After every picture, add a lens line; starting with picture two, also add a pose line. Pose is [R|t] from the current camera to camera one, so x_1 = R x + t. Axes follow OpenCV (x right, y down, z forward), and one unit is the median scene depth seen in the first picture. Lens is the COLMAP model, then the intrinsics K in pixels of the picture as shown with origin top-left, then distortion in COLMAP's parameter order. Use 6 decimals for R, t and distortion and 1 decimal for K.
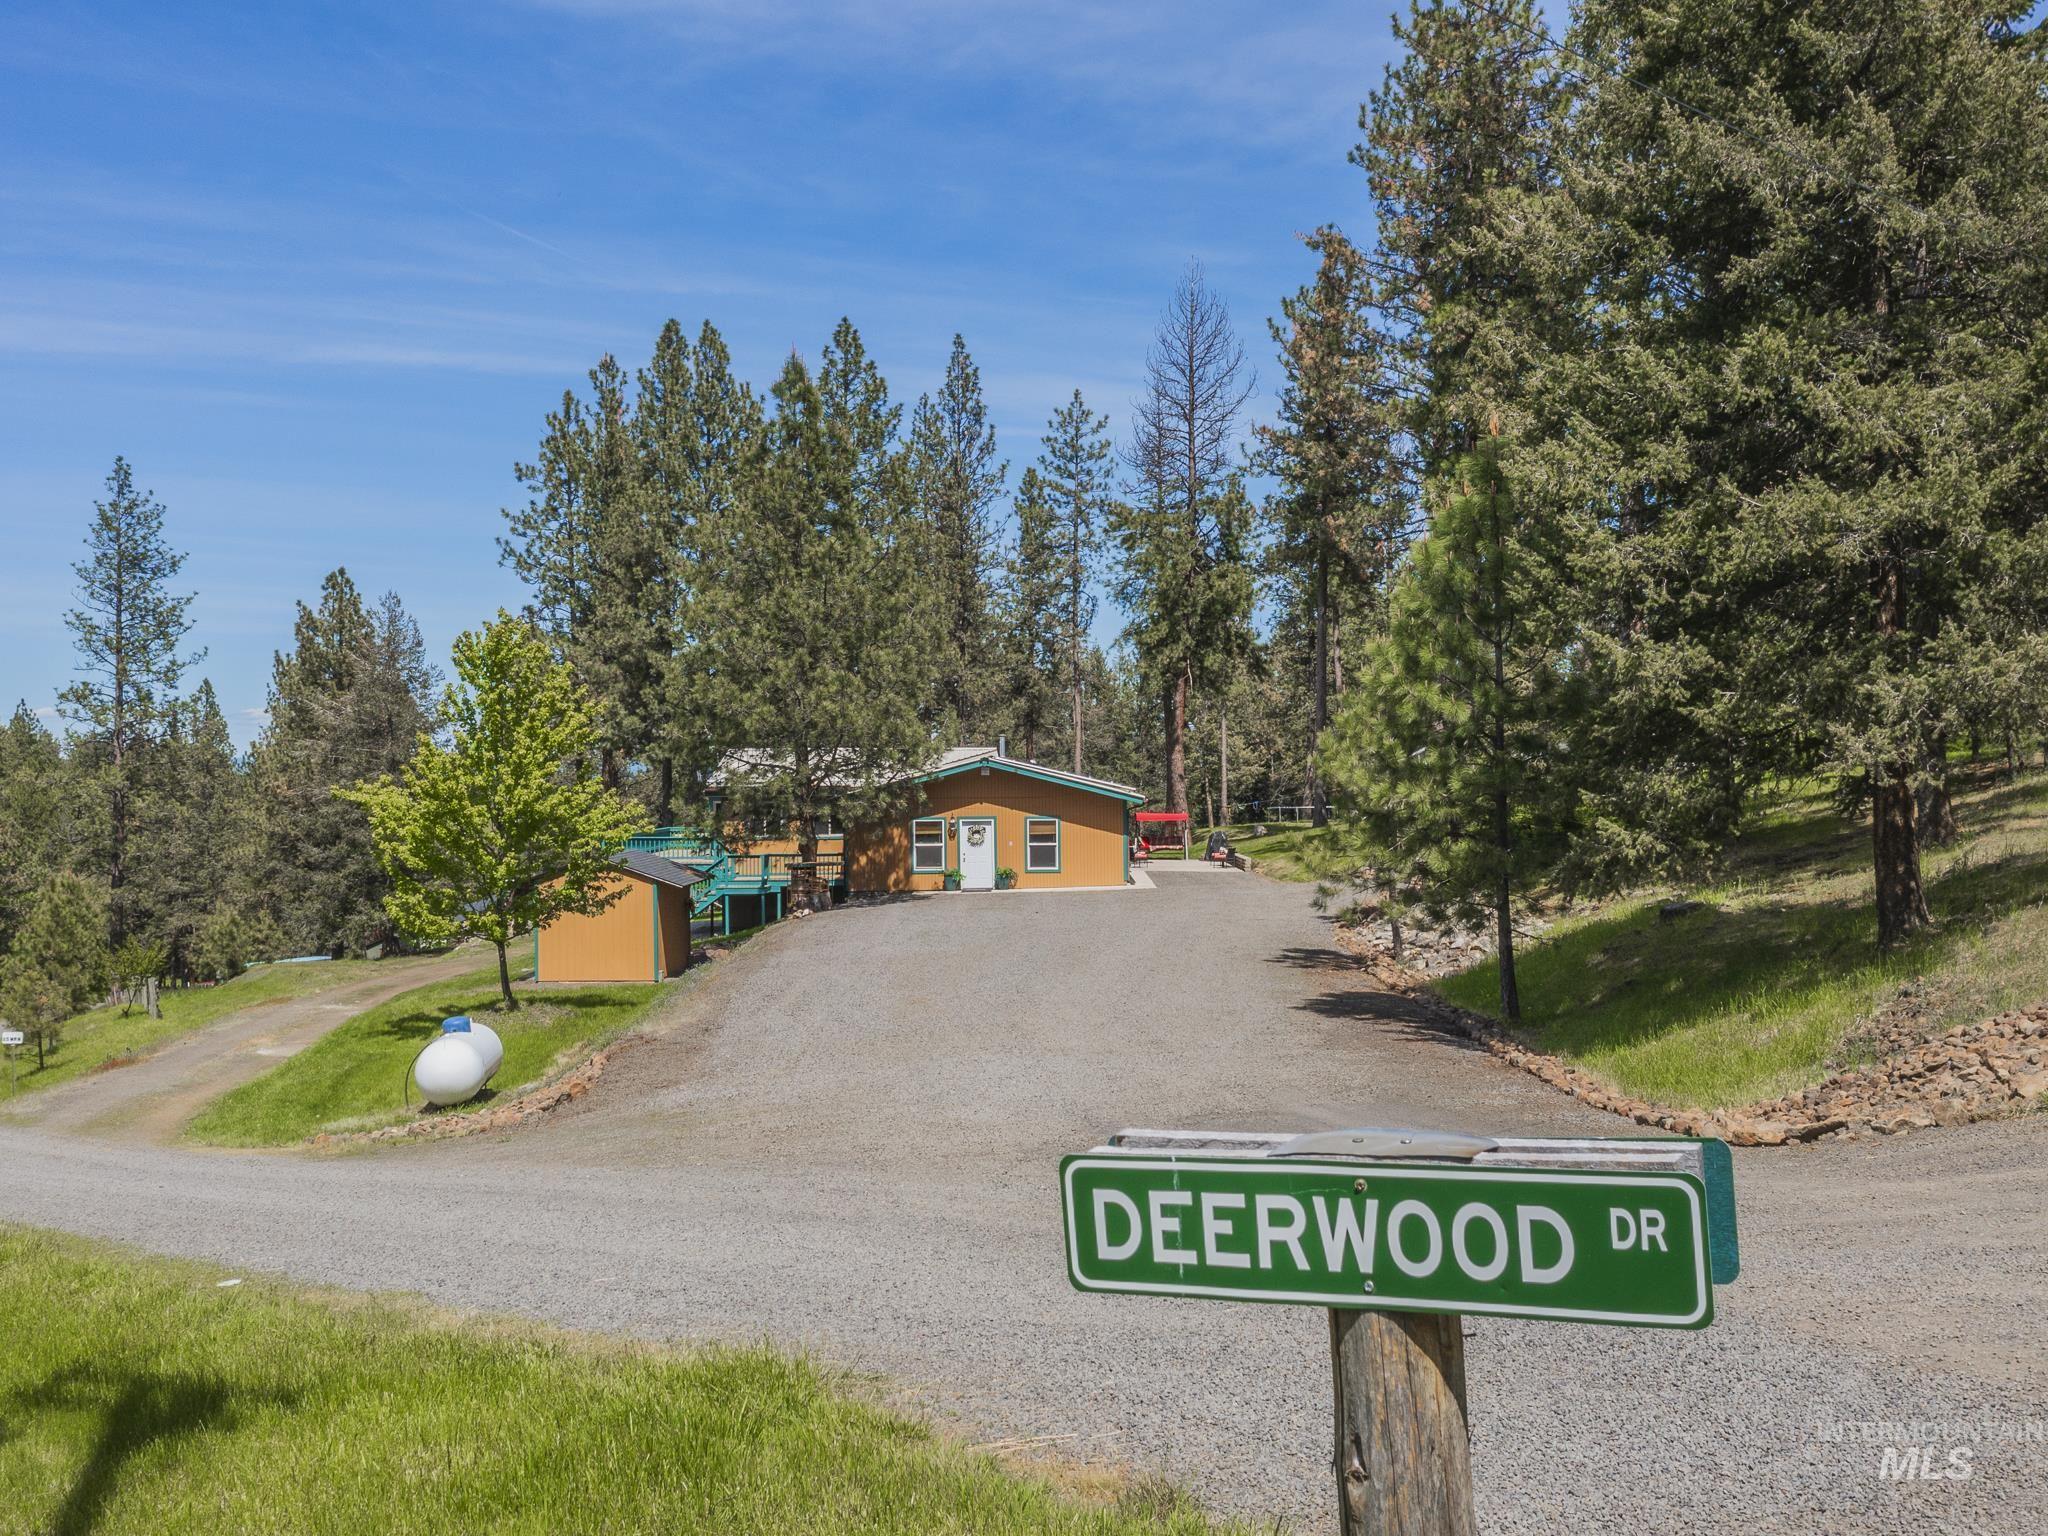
lens RADIAL K [[1709.8, 0, 1024.0], [0, 1709.8, 768.0], [0, 0, 1]] dist [-0.001602, -0.002446]
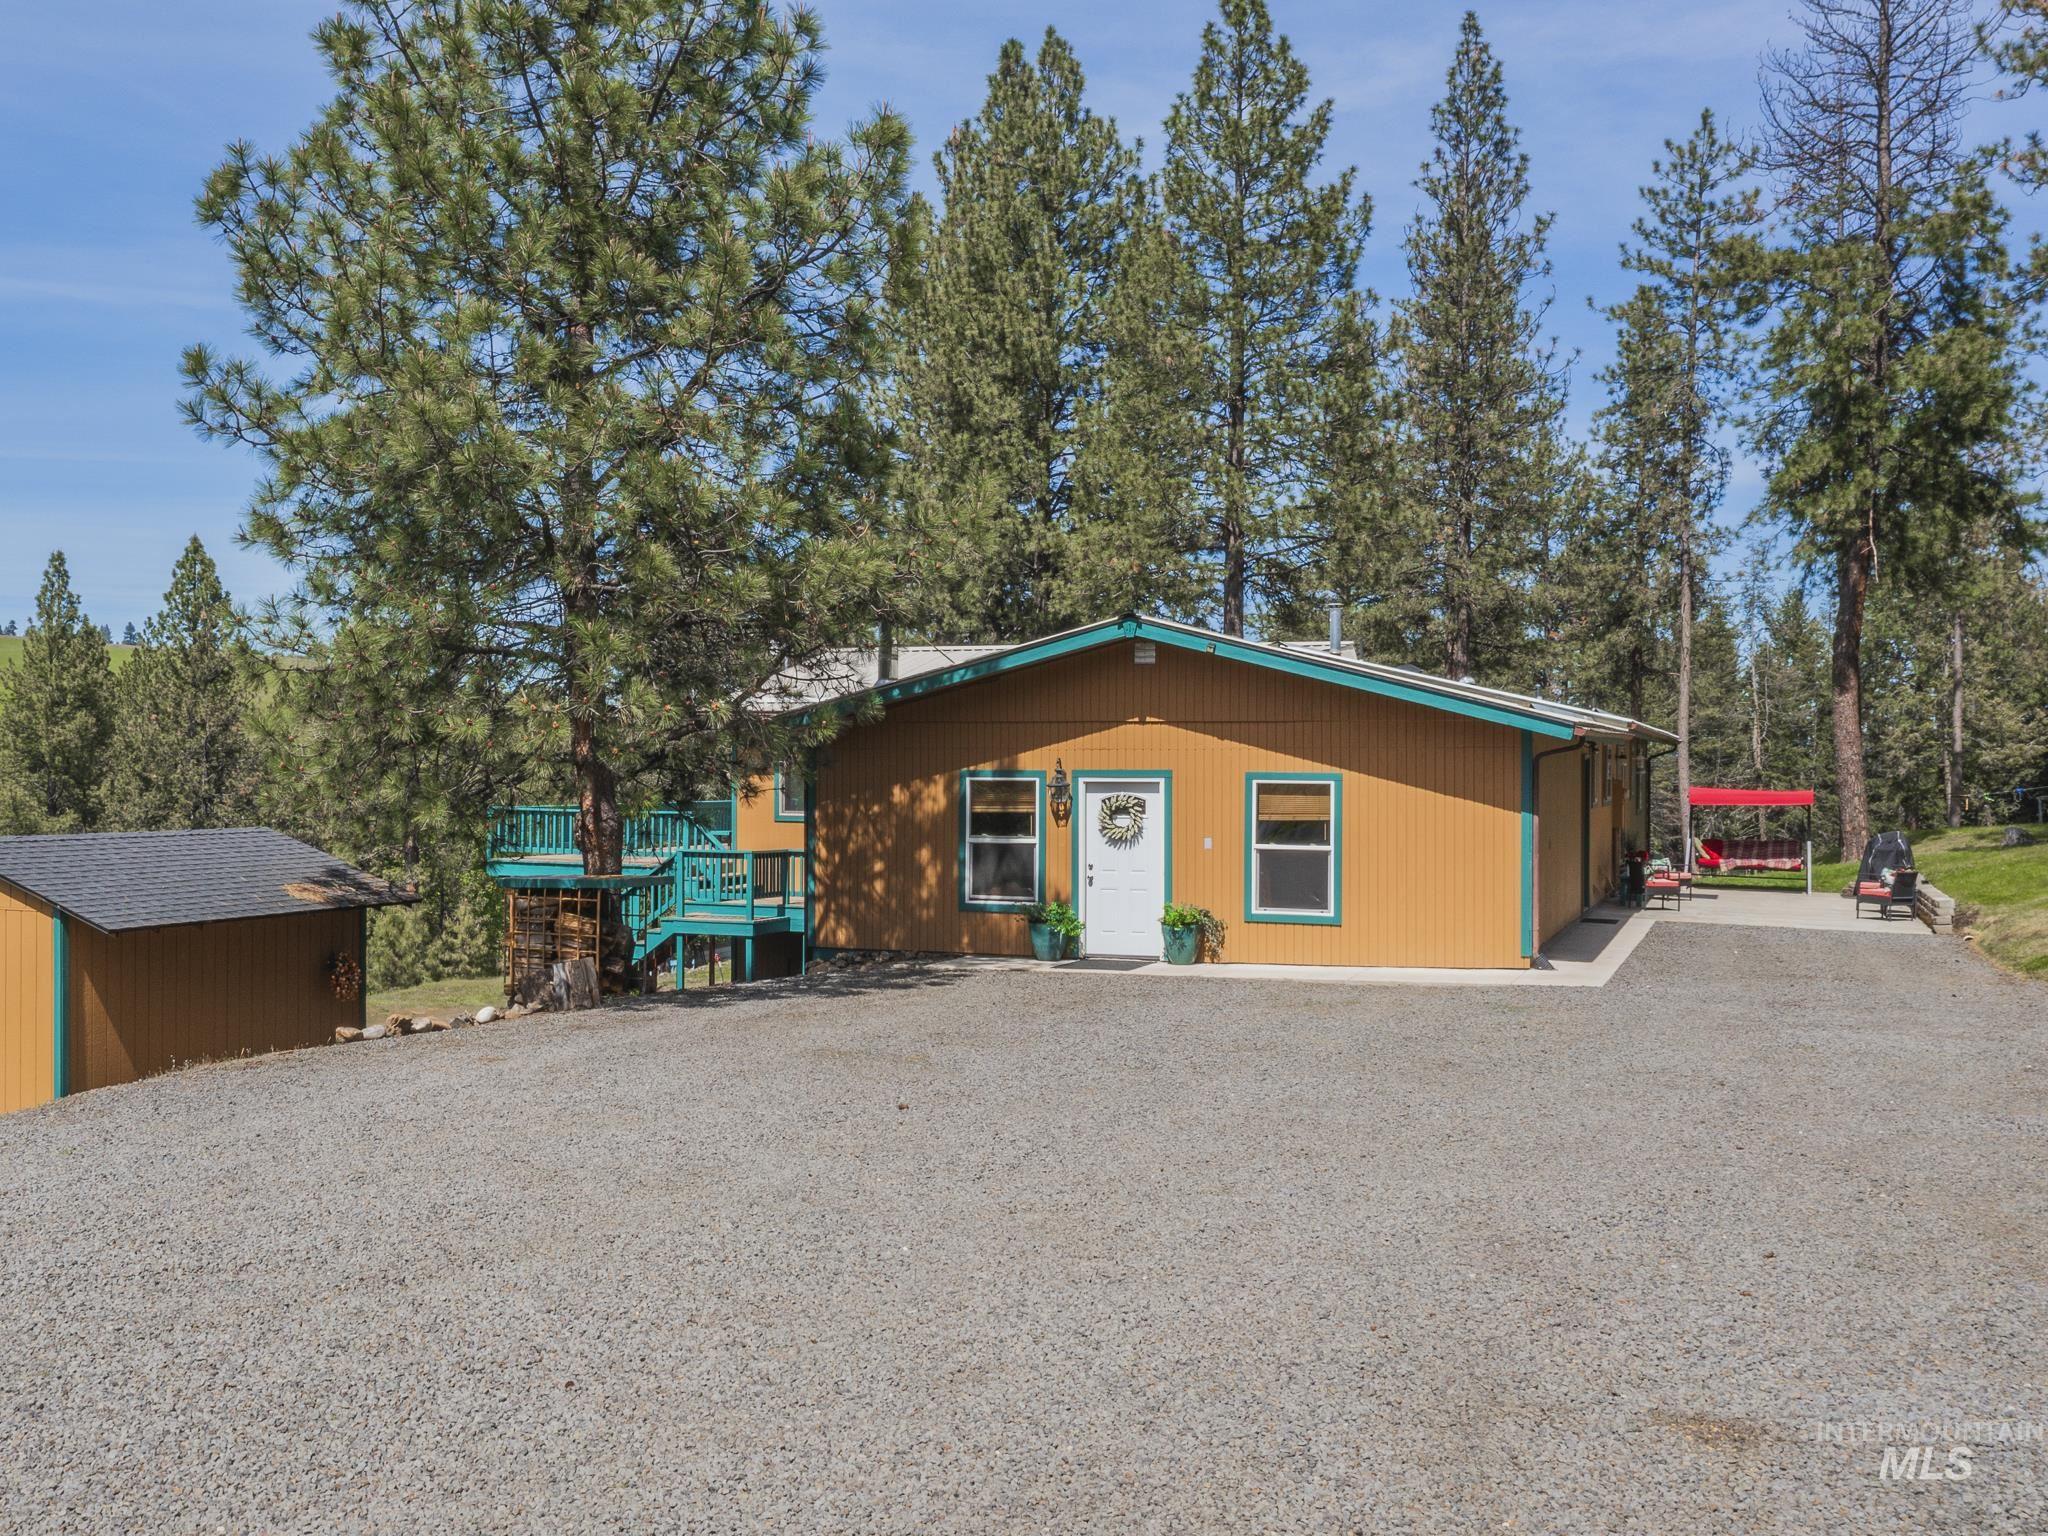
lens RADIAL K [[1709.8, 0, 1024.0], [0, 1709.8, 768.0], [0, 0, 1]] dist [-0.001602, -0.002446]
pose [[0.918867, 0.012219, -0.394378, 0.065114], [-0.010786, 0.999925, 0.005851, 0.016223], [0.394420, -0.001122, 0.918930, 0.399787]]
